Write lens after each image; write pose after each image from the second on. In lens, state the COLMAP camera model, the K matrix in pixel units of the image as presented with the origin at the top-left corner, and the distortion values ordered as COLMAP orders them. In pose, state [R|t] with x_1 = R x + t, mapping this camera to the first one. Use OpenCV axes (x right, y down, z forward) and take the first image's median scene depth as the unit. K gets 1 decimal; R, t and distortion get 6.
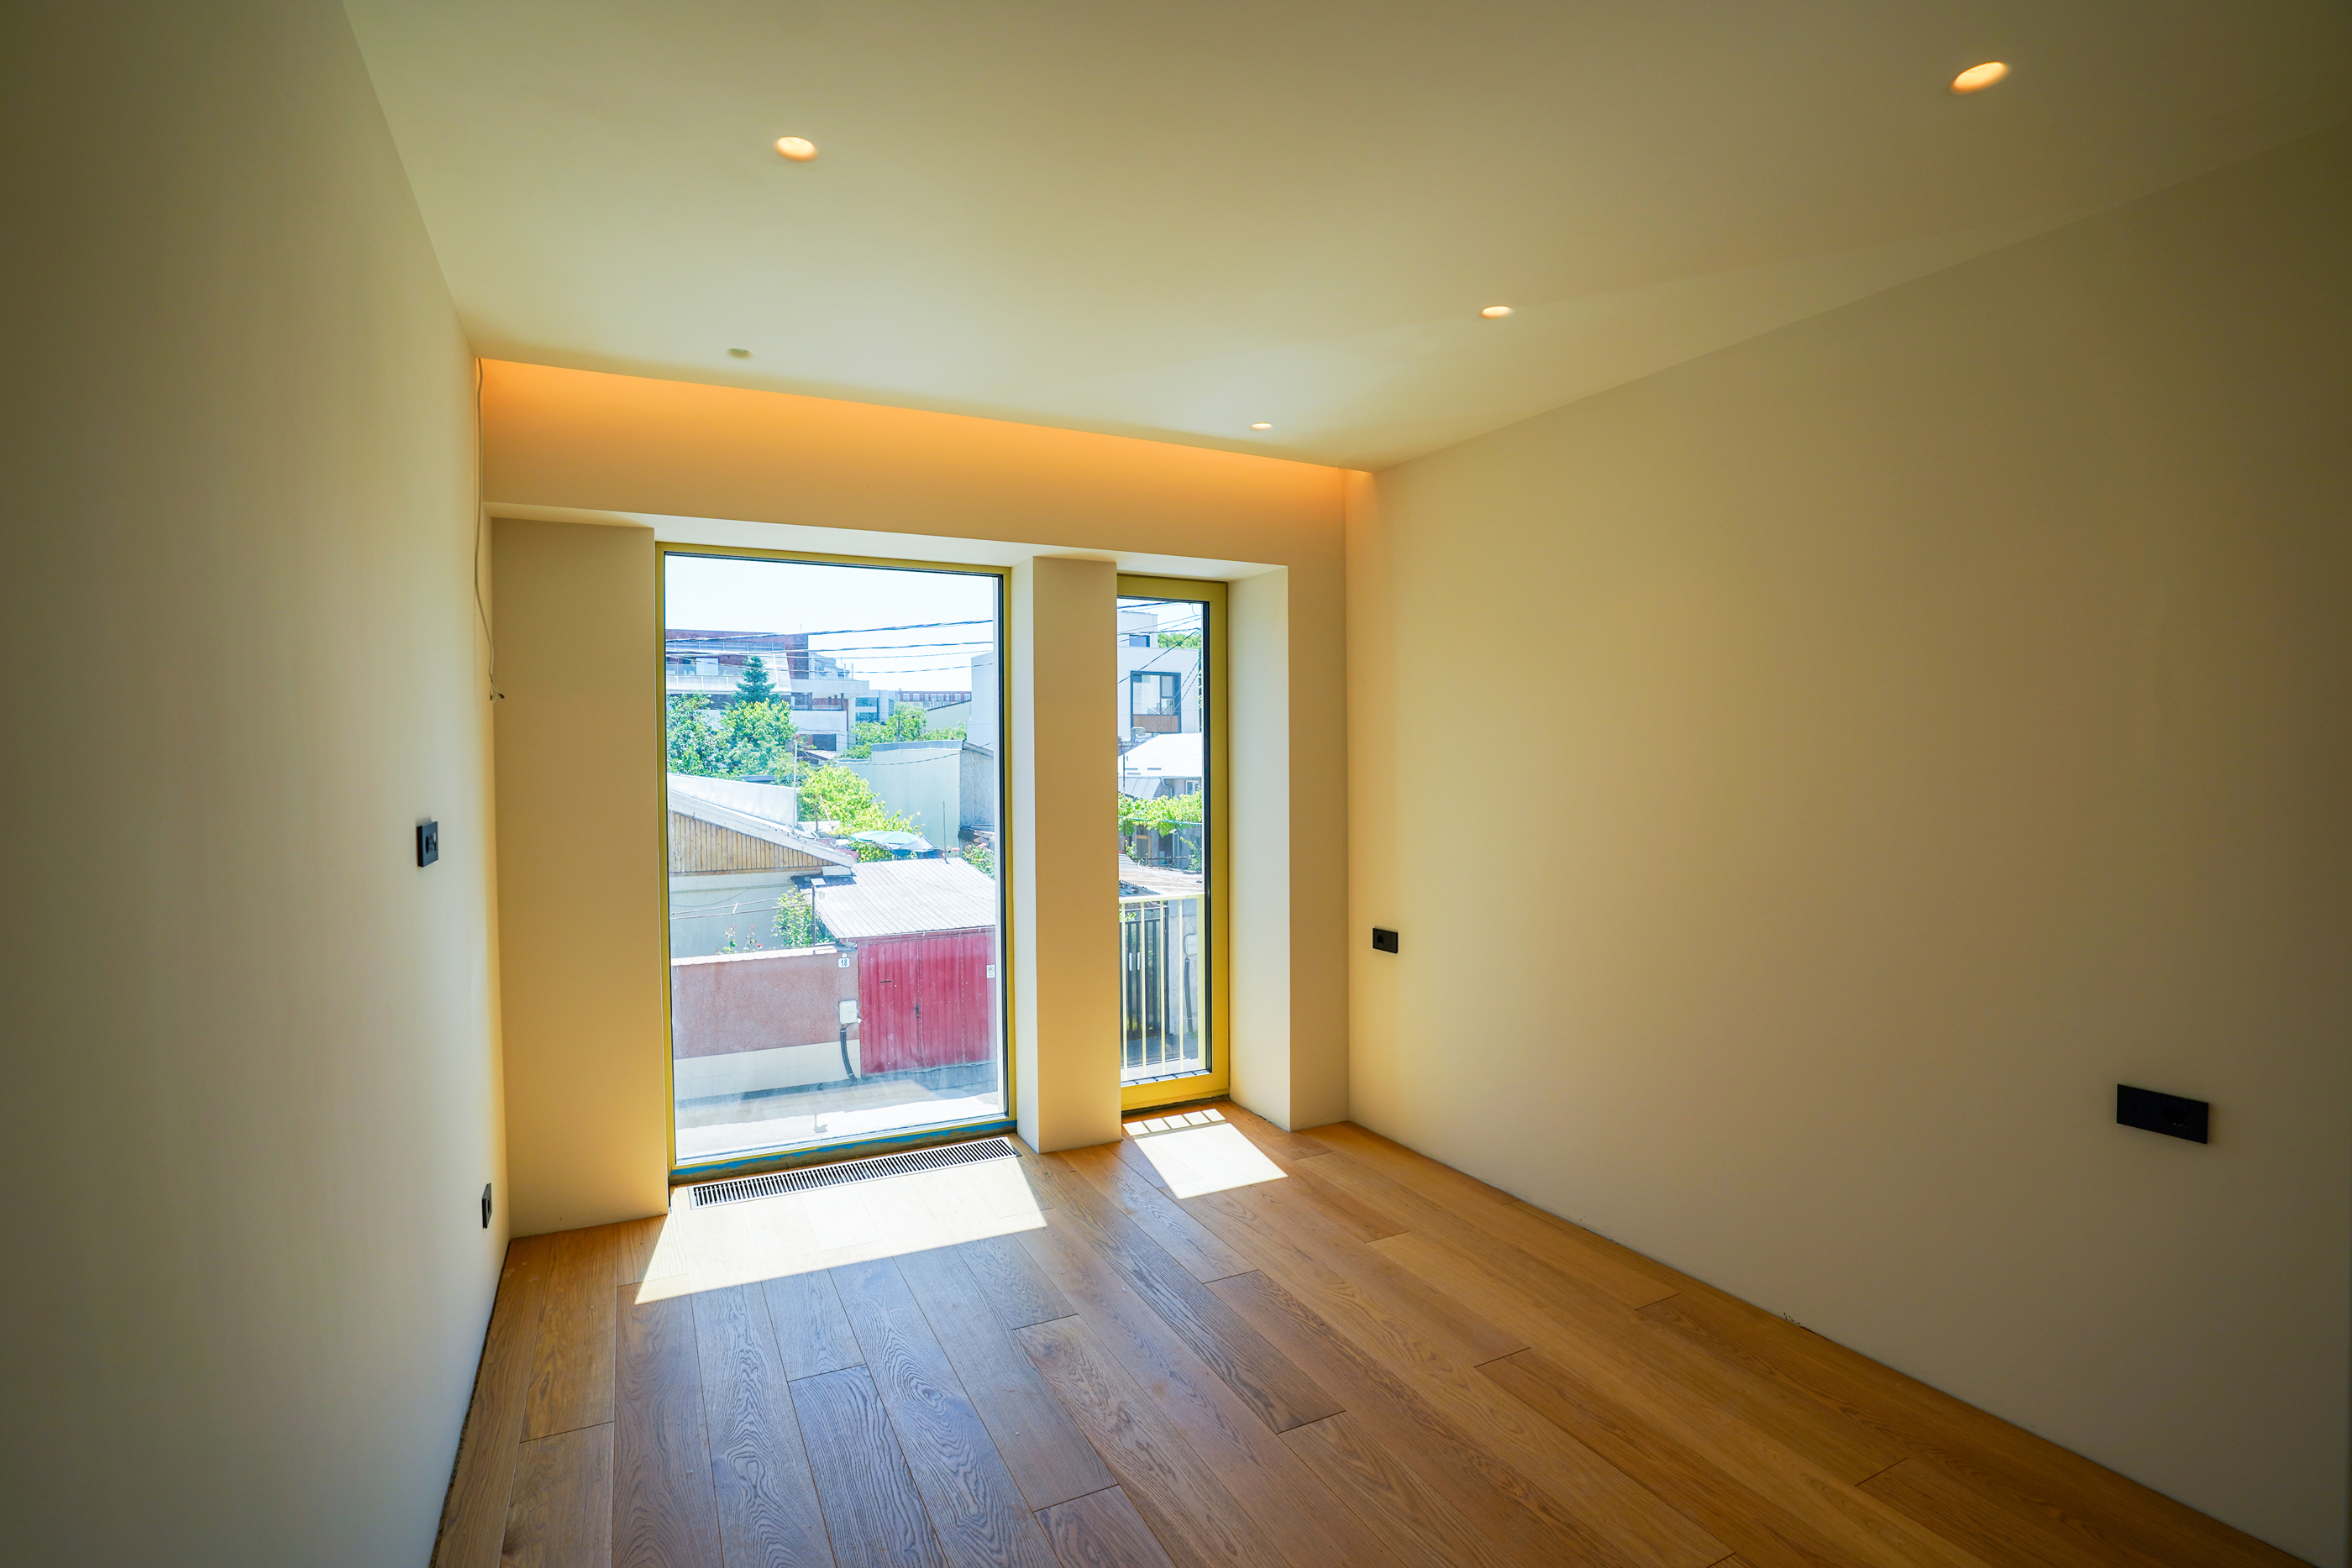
lens RADIAL K [[1054.7, 0, 1176.0], [0, 1054.7, 784.0], [0, 0, 1]] dist [-0.131966, 0.041970]
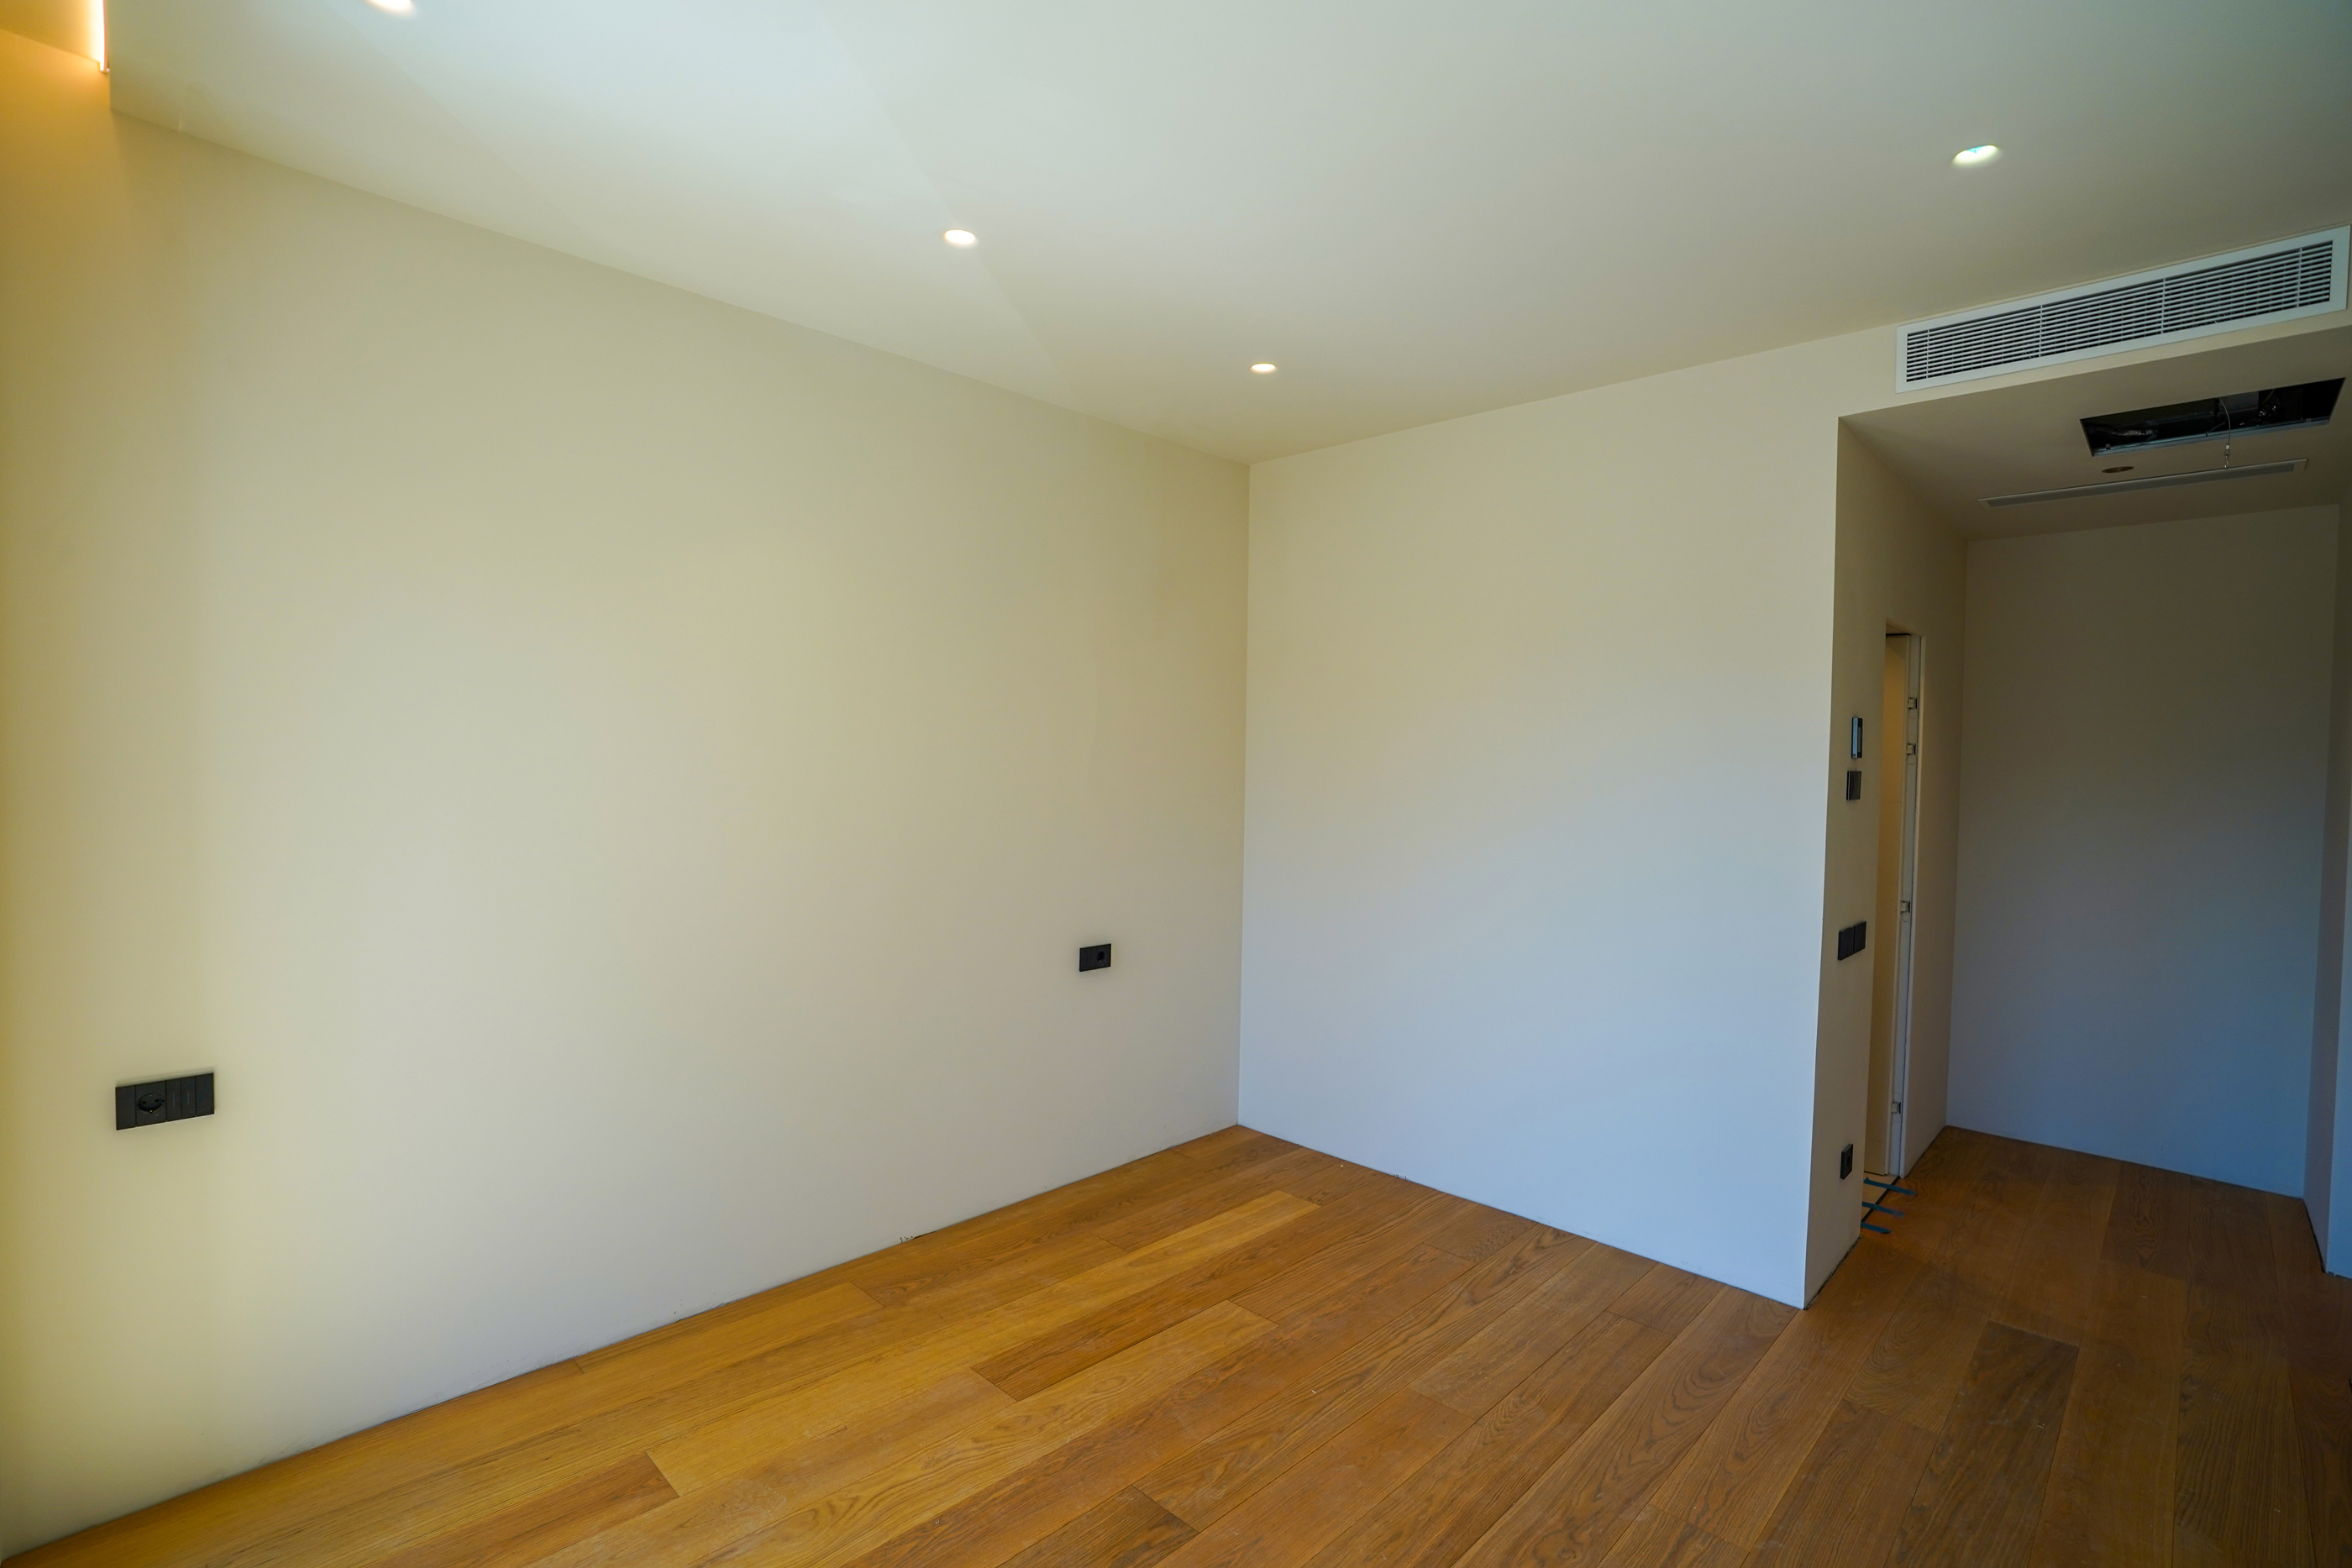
lens RADIAL K [[1082.5, 0, 1158.4], [0, 1082.5, 783.8], [0, 0, 1]] dist [-0.066198, 0.024429]
pose [[-0.314674, -0.038892, 0.948403, -0.692384], [-0.009285, 0.999239, 0.037896, -0.035455], [-0.949154, 0.003119, -0.314796, 1.239831]]
